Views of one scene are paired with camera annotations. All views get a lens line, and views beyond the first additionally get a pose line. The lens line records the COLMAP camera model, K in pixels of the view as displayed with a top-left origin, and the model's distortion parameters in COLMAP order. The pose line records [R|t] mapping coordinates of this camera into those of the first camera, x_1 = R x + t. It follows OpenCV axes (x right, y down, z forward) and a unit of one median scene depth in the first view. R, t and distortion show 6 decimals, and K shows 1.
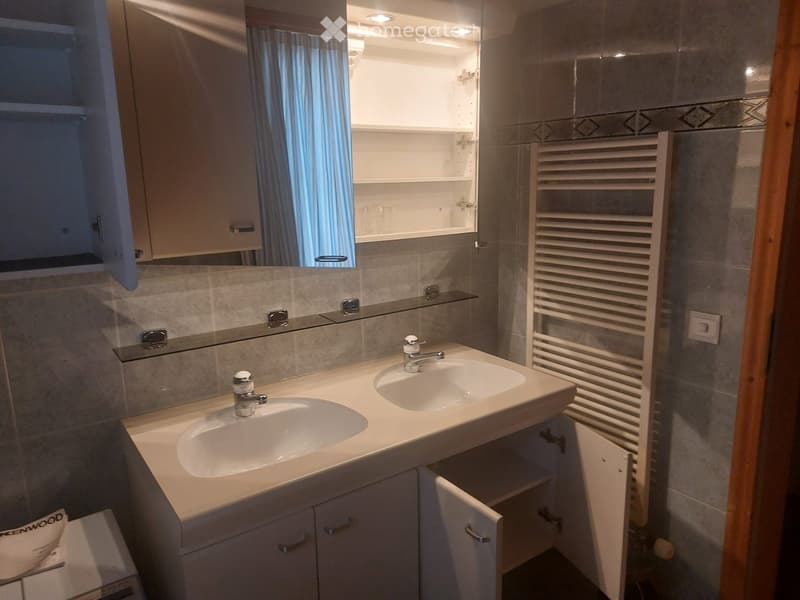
lens RADIAL K [[575.4, 0, 400.7], [0, 575.4, 293.9], [0, 0, 1]] dist [0.092377, -0.108245]
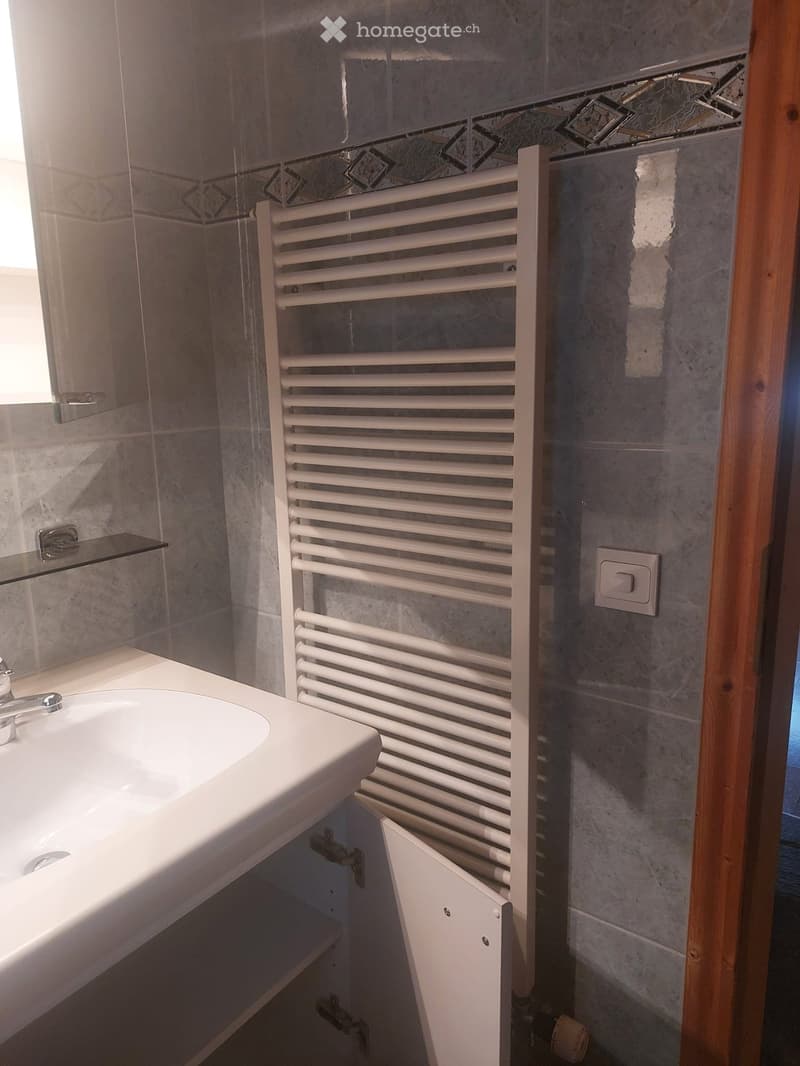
lens RADIAL K [[766.7, 0, 405.6], [0, 766.7, 531.5], [0, 0, 1]] dist [0.092377, -0.108245]
pose [[0.950434, -0.060864, 0.304911, 0.146158], [0.060536, 0.998110, 0.010540, -0.000923], [-0.304977, 0.008440, 0.952322, 0.419260]]
